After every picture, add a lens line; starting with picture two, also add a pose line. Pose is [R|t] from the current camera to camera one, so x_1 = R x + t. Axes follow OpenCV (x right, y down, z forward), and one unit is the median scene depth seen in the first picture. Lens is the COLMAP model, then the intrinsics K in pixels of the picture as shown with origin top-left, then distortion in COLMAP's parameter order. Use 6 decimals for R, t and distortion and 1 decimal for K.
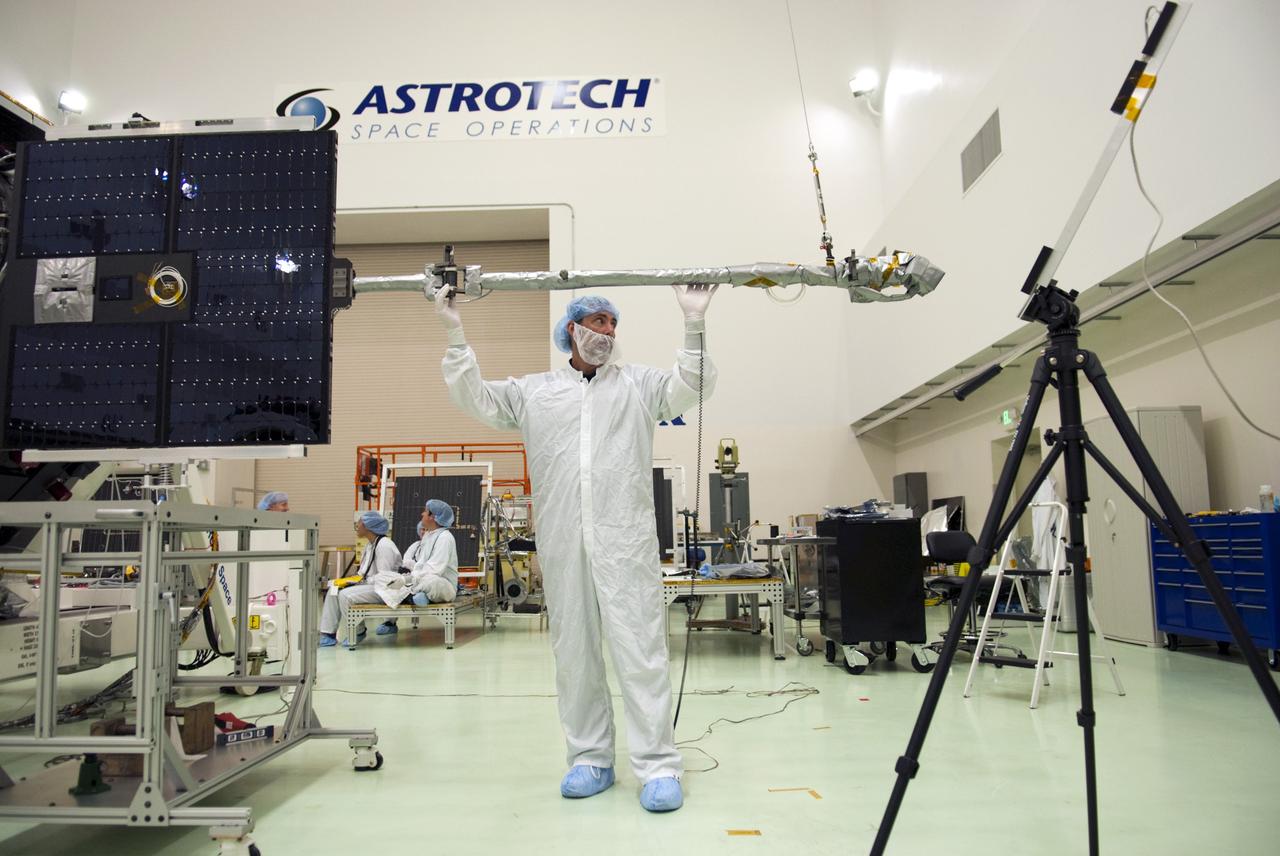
lens RADIAL K [[952.5, 0, 640.0], [0, 952.5, 428.0], [0, 0, 1]] dist [-0.022373, -0.039462]
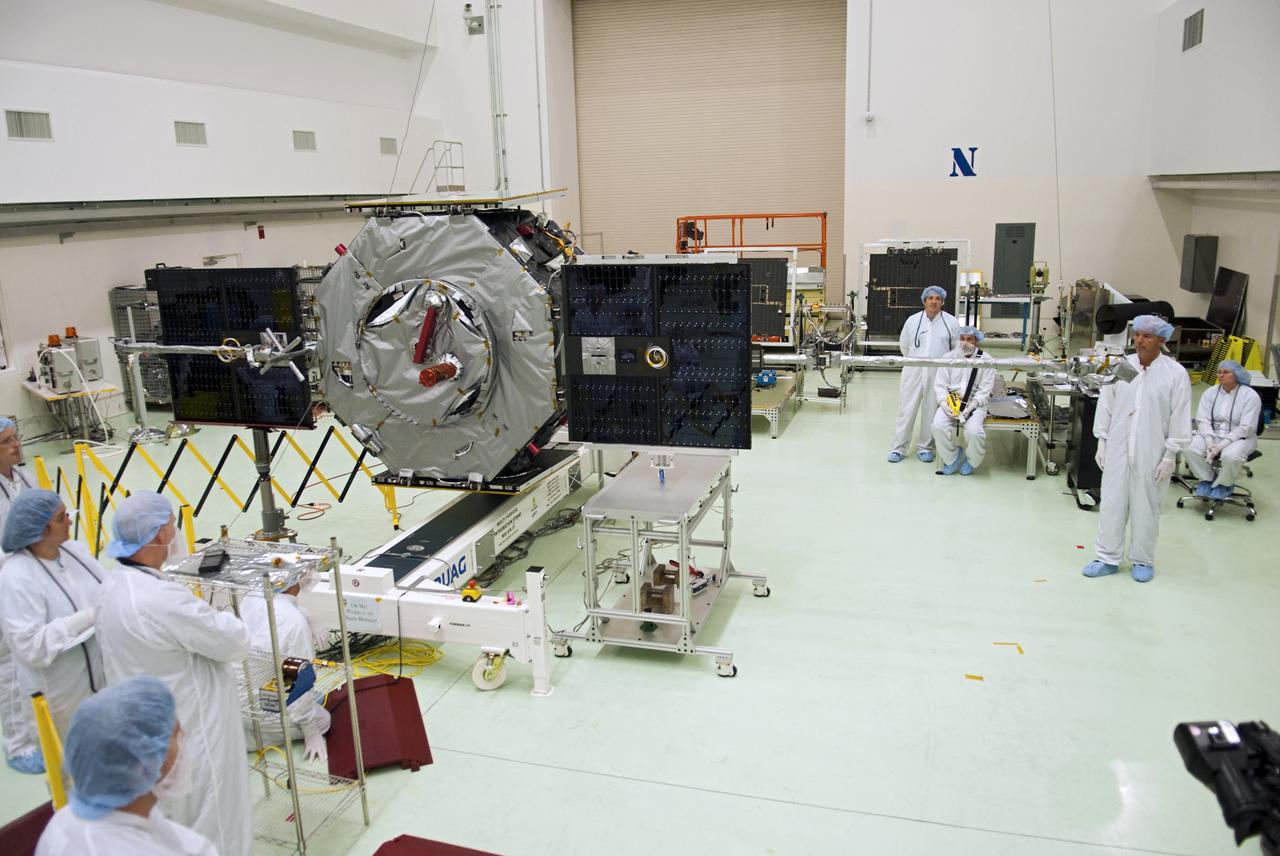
lens RADIAL K [[952.5, 0, 640.0], [0, 952.5, 428.0], [0, 0, 1]] dist [-0.022373, -0.039462]
pose [[0.960886, 0.057833, -0.270838, -0.012140], [0.042426, 0.935670, 0.350316, -0.175408], [0.273675, -0.348104, 0.896619, -0.172679]]
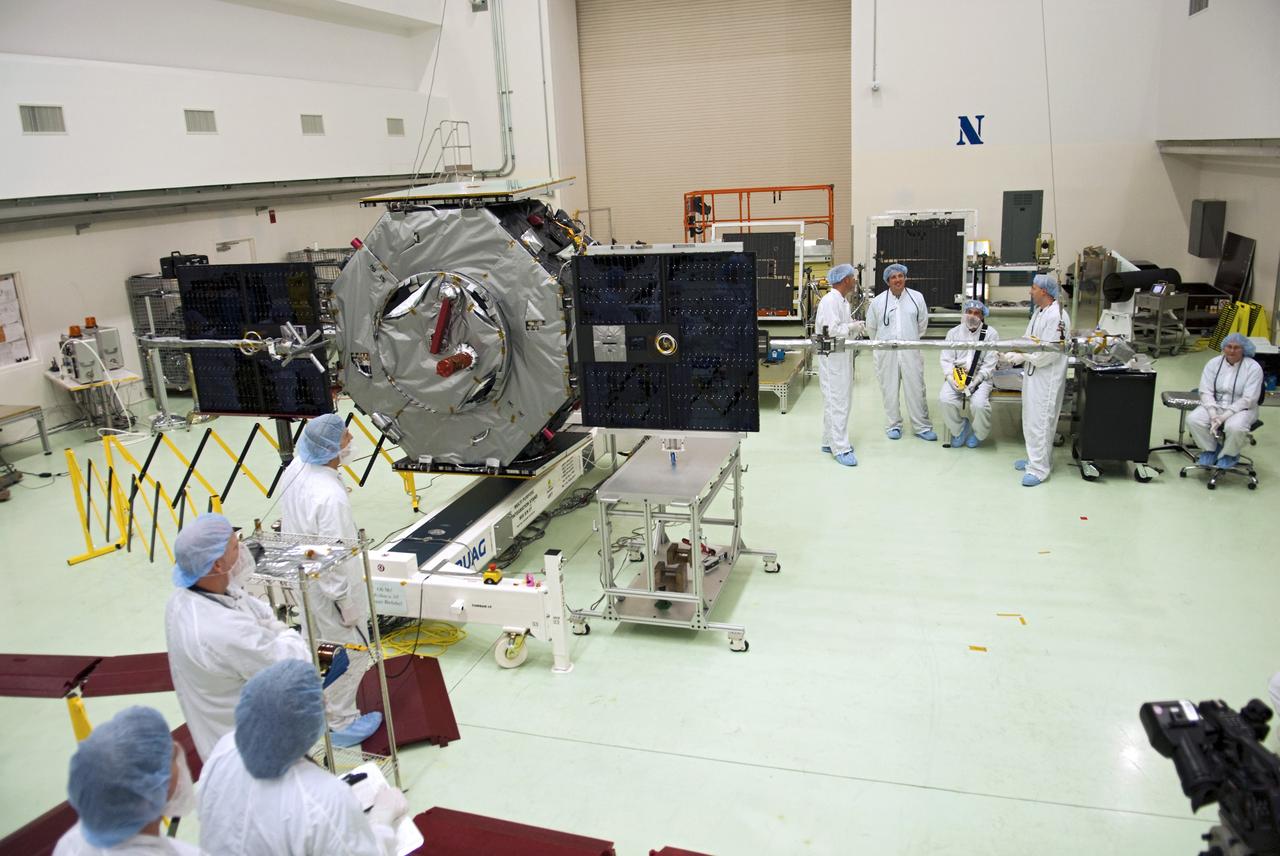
lens RADIAL K [[952.5, 0, 640.0], [0, 952.5, 428.0], [0, 0, 1]] dist [-0.022373, -0.039462]
pose [[0.958545, 0.048549, -0.280776, -0.008309], [0.064340, 0.923052, 0.379256, -0.188264], [0.277583, -0.381599, 0.881663, -0.183465]]
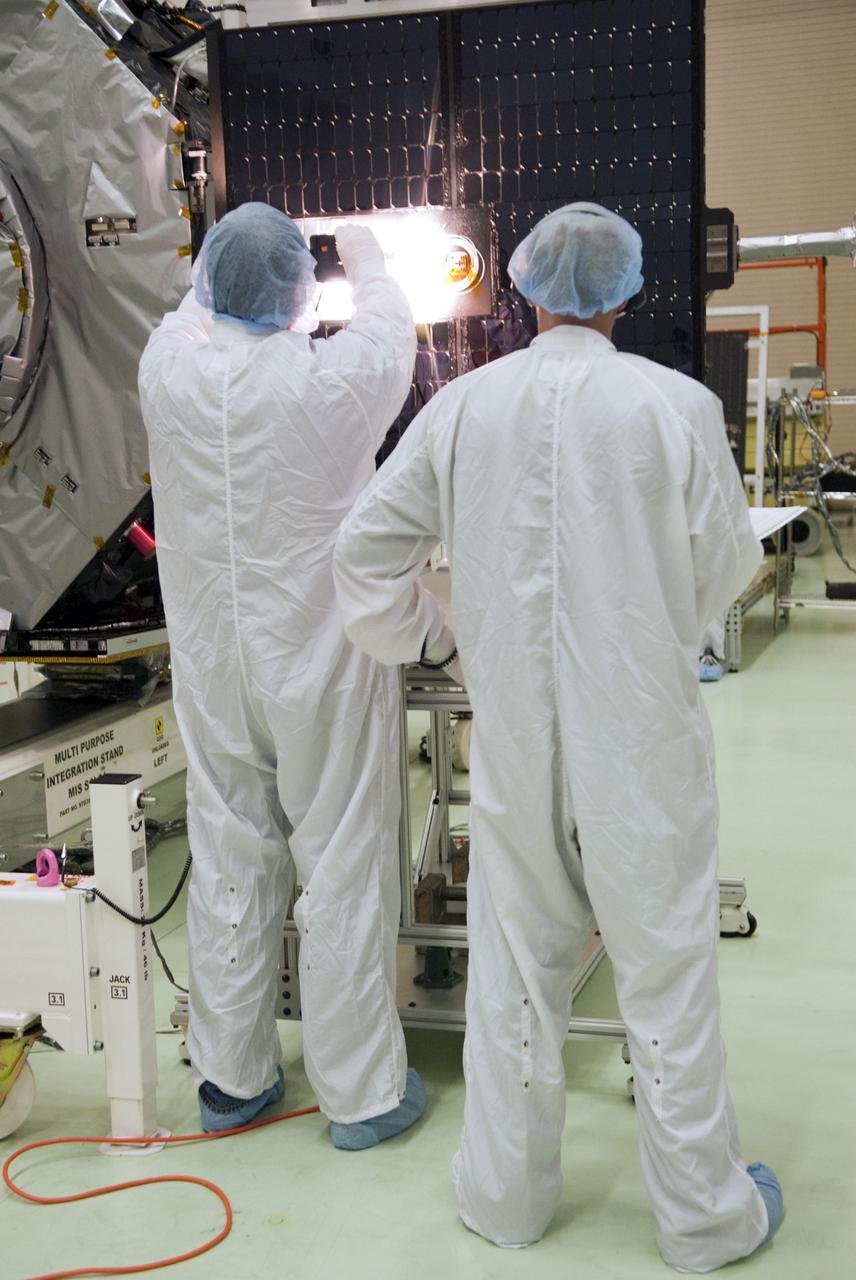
lens RADIAL K [[1843.0, 0, 428.0], [0, 1843.0, 640.0], [0, 0, 1]] dist [0.011159, 0.622818]
pose [[0.958899, 0.027807, -0.282382, -0.038721], [0.047940, 0.965003, 0.257821, -0.062468], [0.279669, -0.260762, 0.924007, -0.076947]]
